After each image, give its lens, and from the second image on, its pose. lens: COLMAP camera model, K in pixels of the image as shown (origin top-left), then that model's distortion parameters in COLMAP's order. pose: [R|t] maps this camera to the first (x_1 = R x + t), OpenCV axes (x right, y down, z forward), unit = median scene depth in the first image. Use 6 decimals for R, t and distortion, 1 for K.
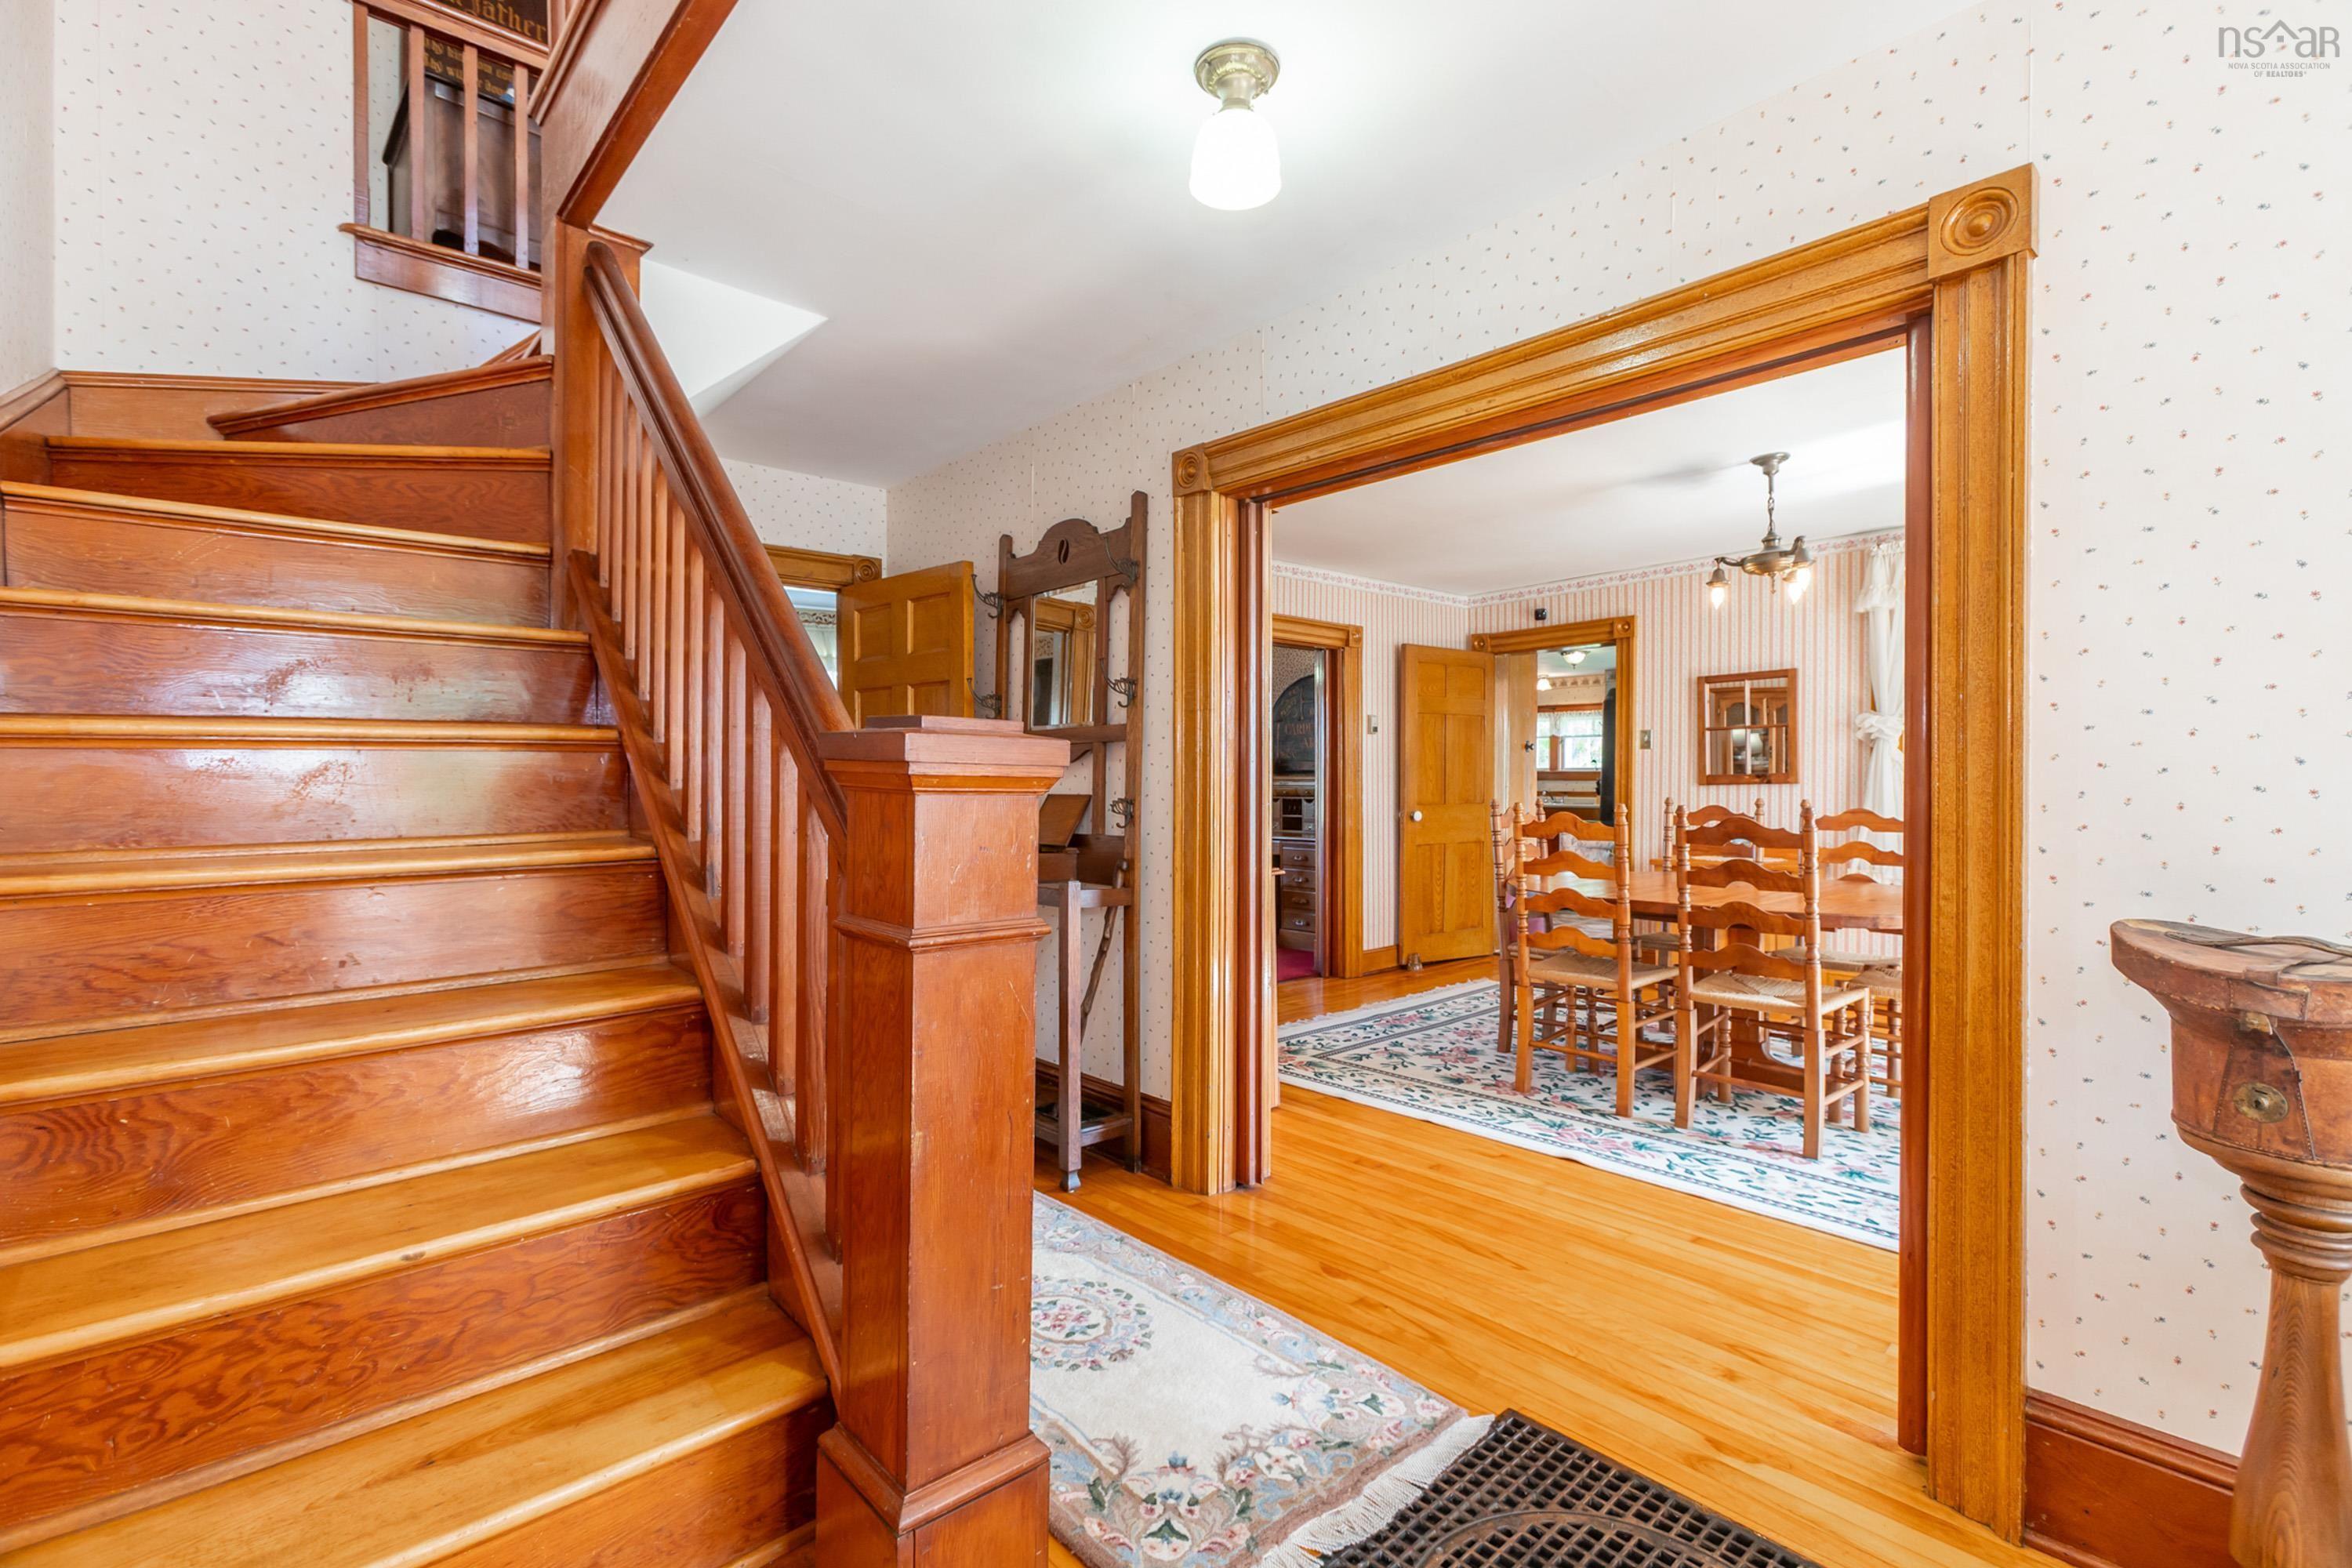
lens RADIAL K [[1069.8, 0, 1171.6], [0, 1069.8, 790.6], [0, 0, 1]] dist [-0.005389, 0.003952]
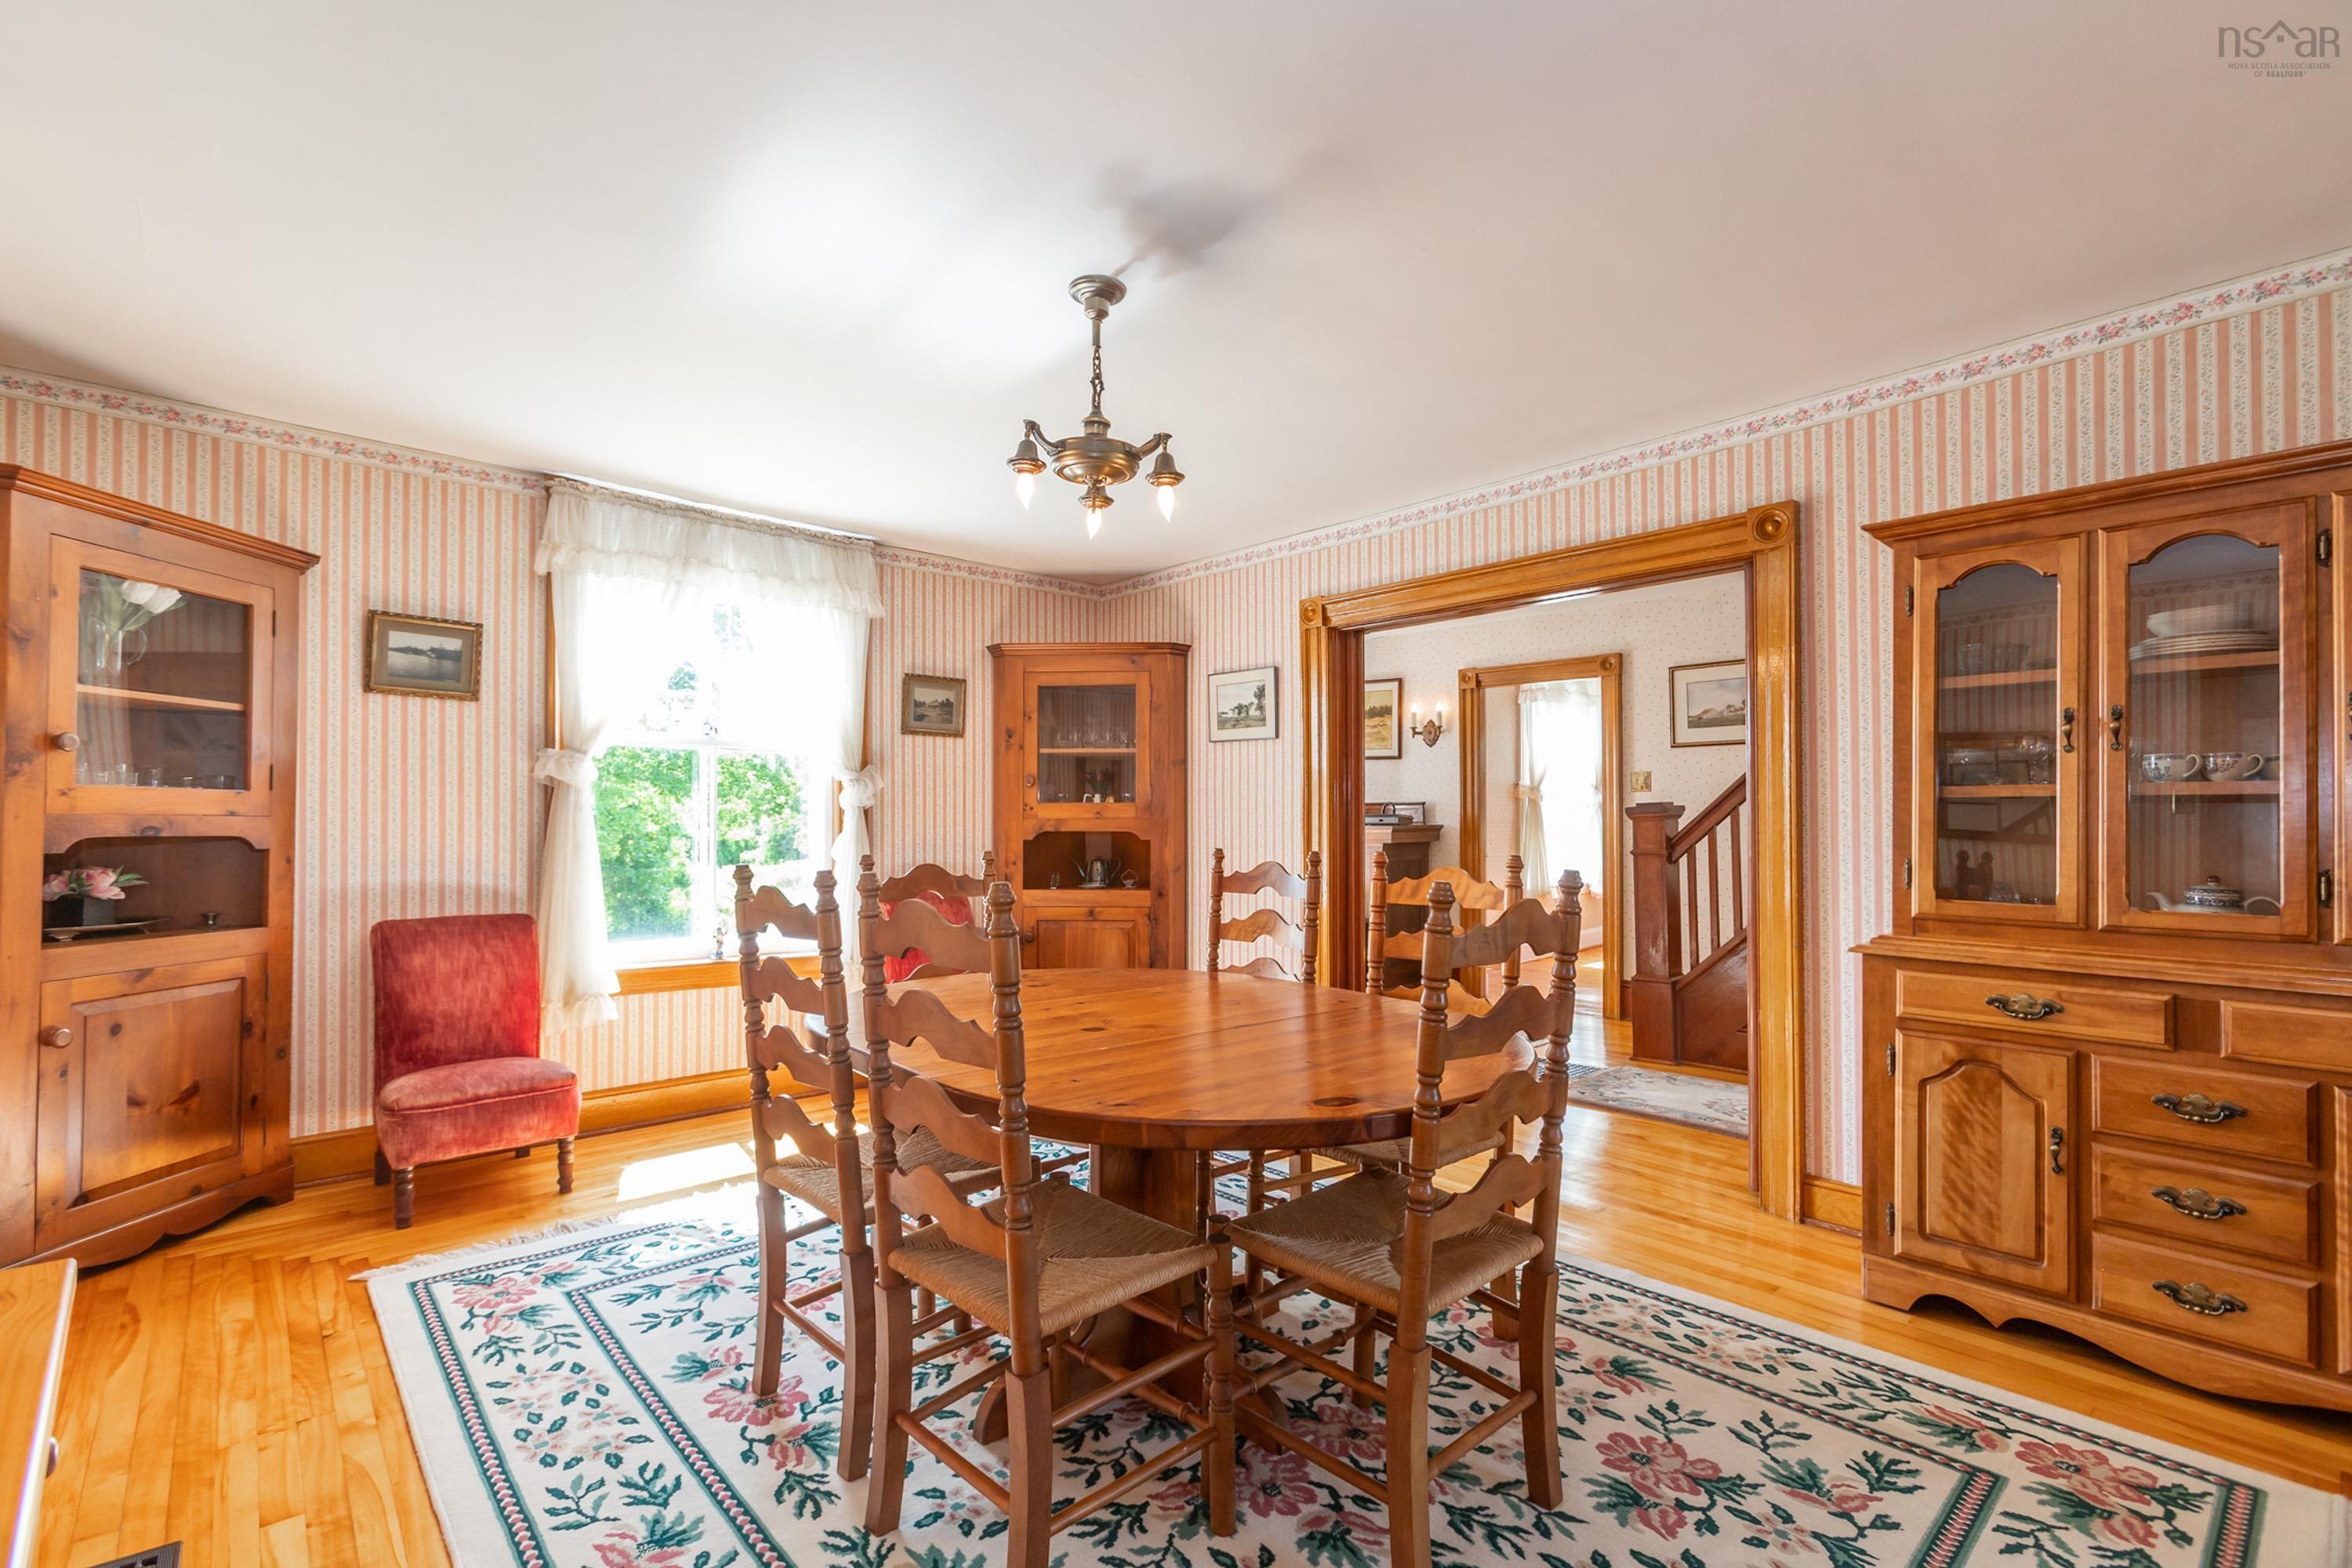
lens RADIAL K [[1069.8, 0, 1174.8], [0, 1069.8, 791.2], [0, 0, 1]] dist [-0.005389, 0.003952]
pose [[-0.999997, -0.001891, 0.001565, 0.799809], [-0.001908, 0.999936, -0.011165, -0.027027], [-0.001544, -0.011168, -0.999936, 2.498293]]
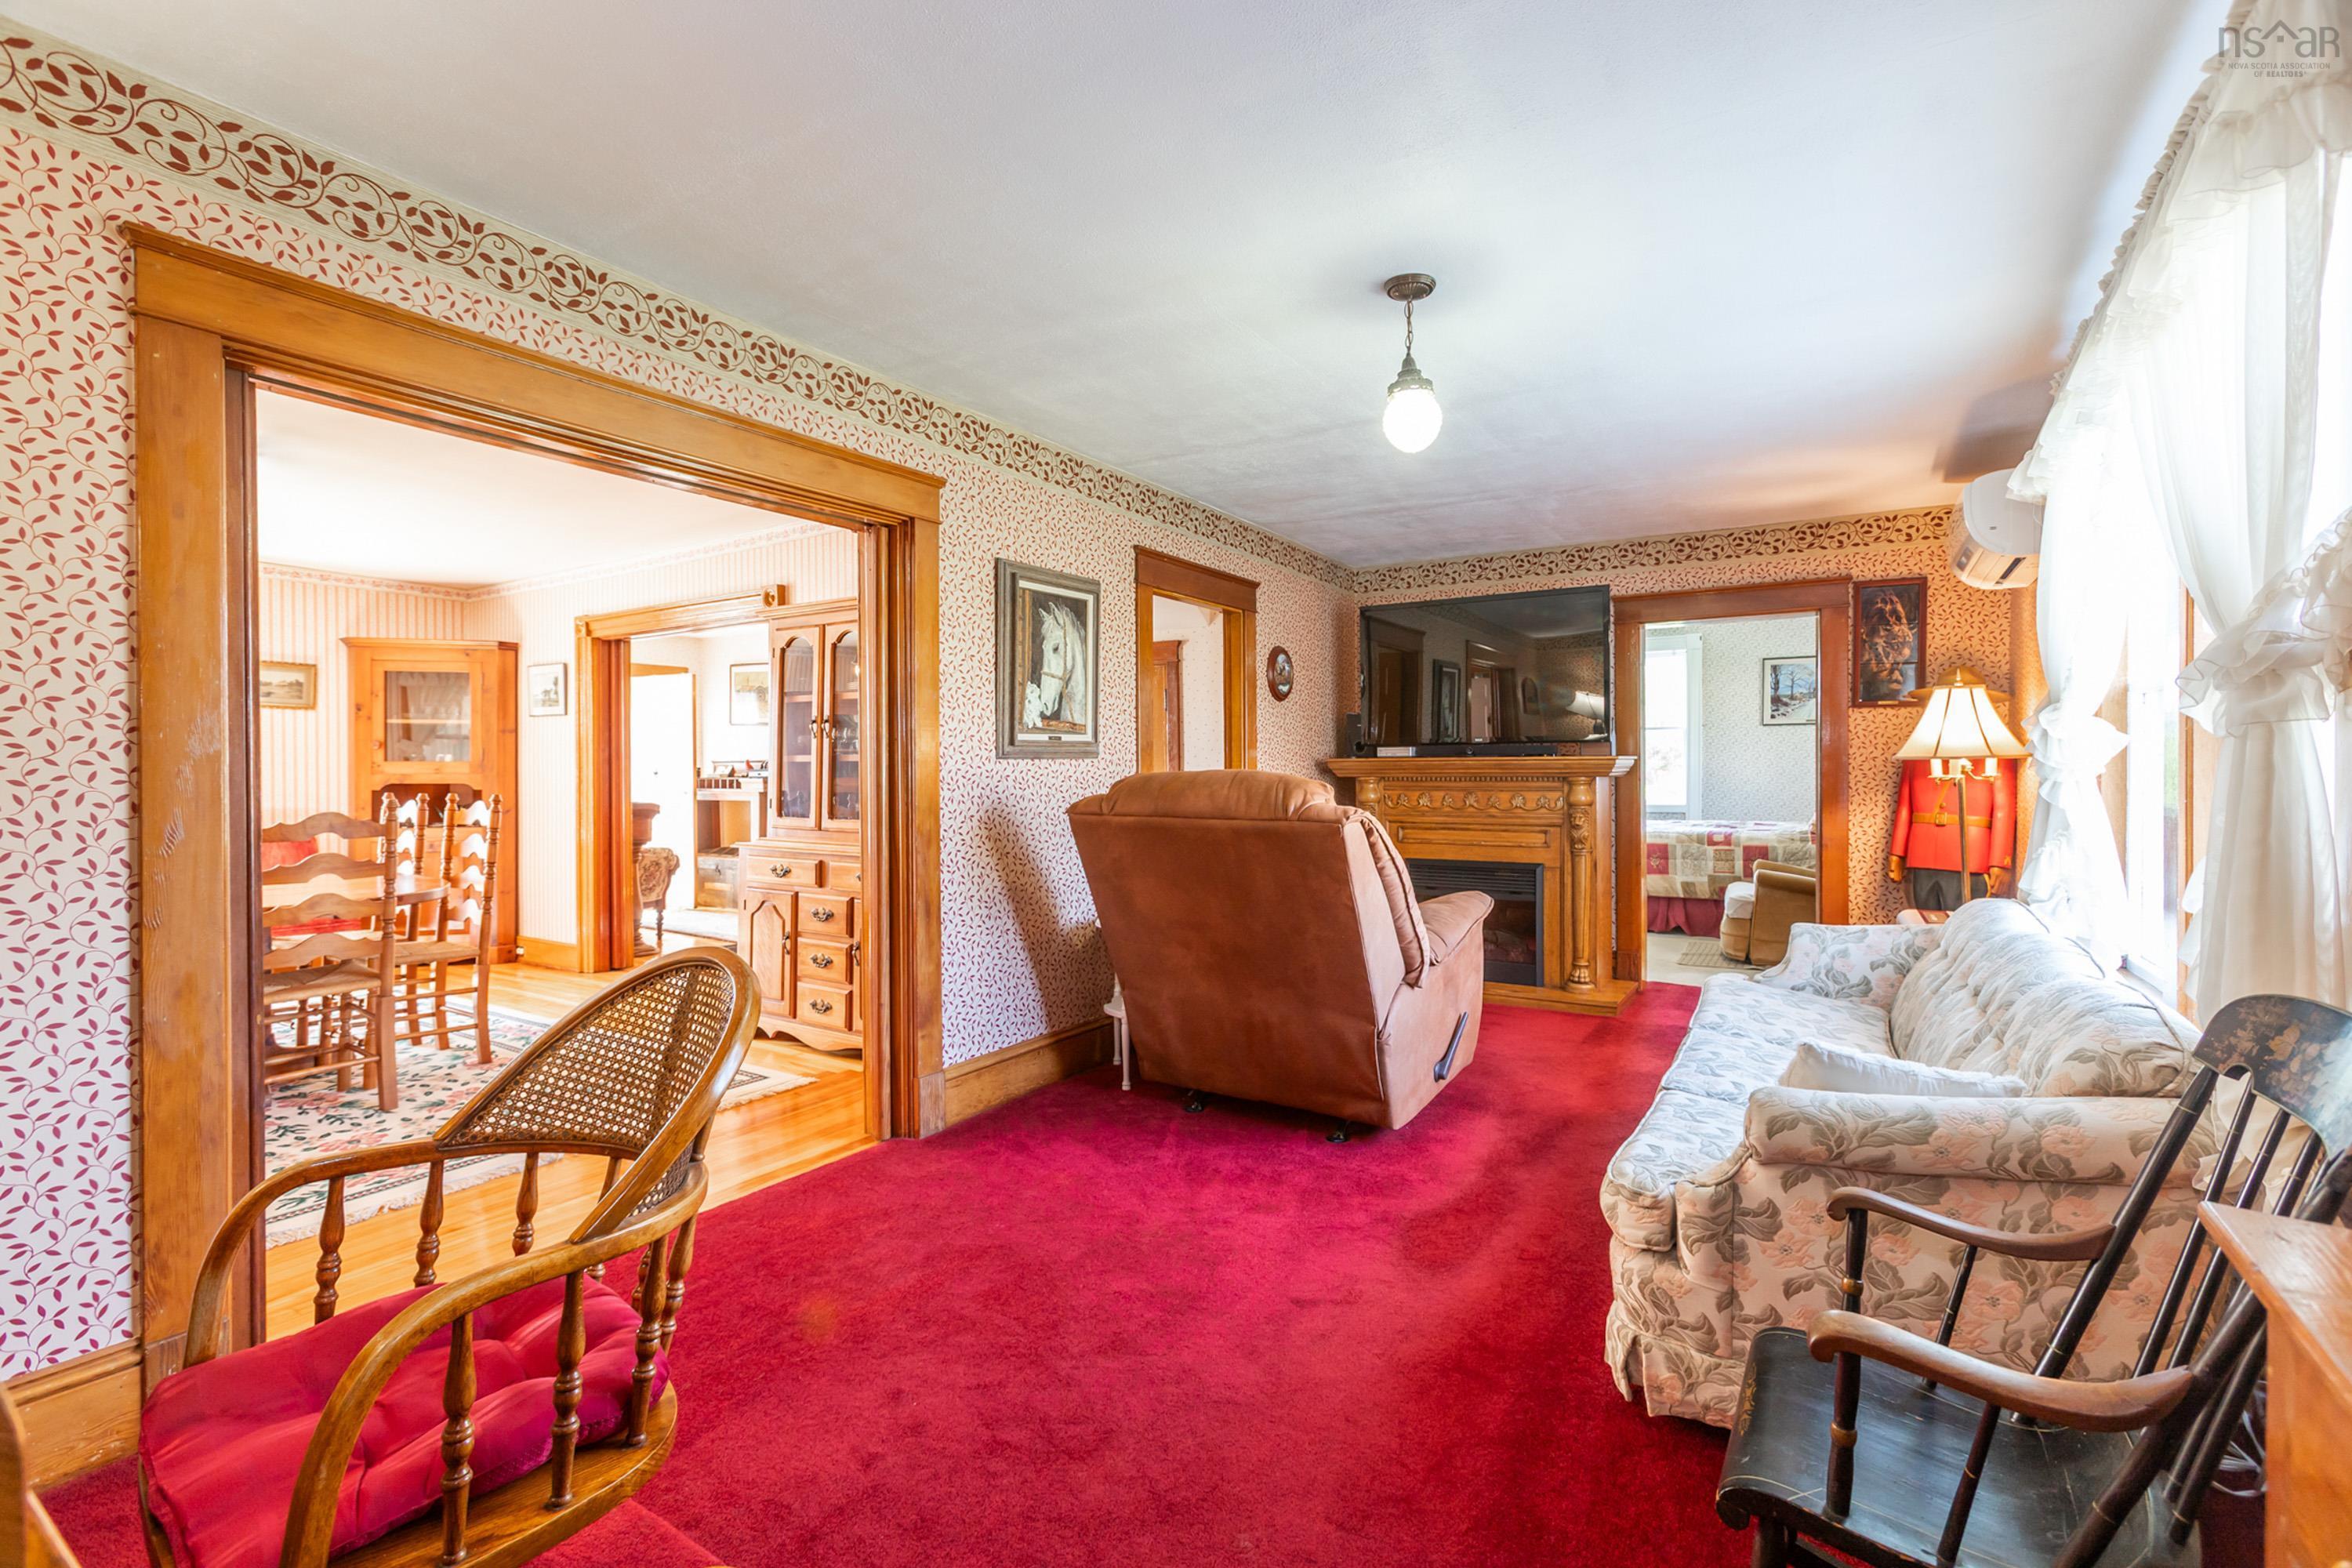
lens RADIAL K [[1069.8, 0, 1179.5], [0, 1069.8, 781.7], [0, 0, 1]] dist [-0.005389, 0.003952]
pose [[-0.967035, -0.004085, -0.254612, -0.088530], [-0.007963, 0.999867, 0.014202, -0.031013], [0.254520, 0.015762, -0.966939, 3.422527]]
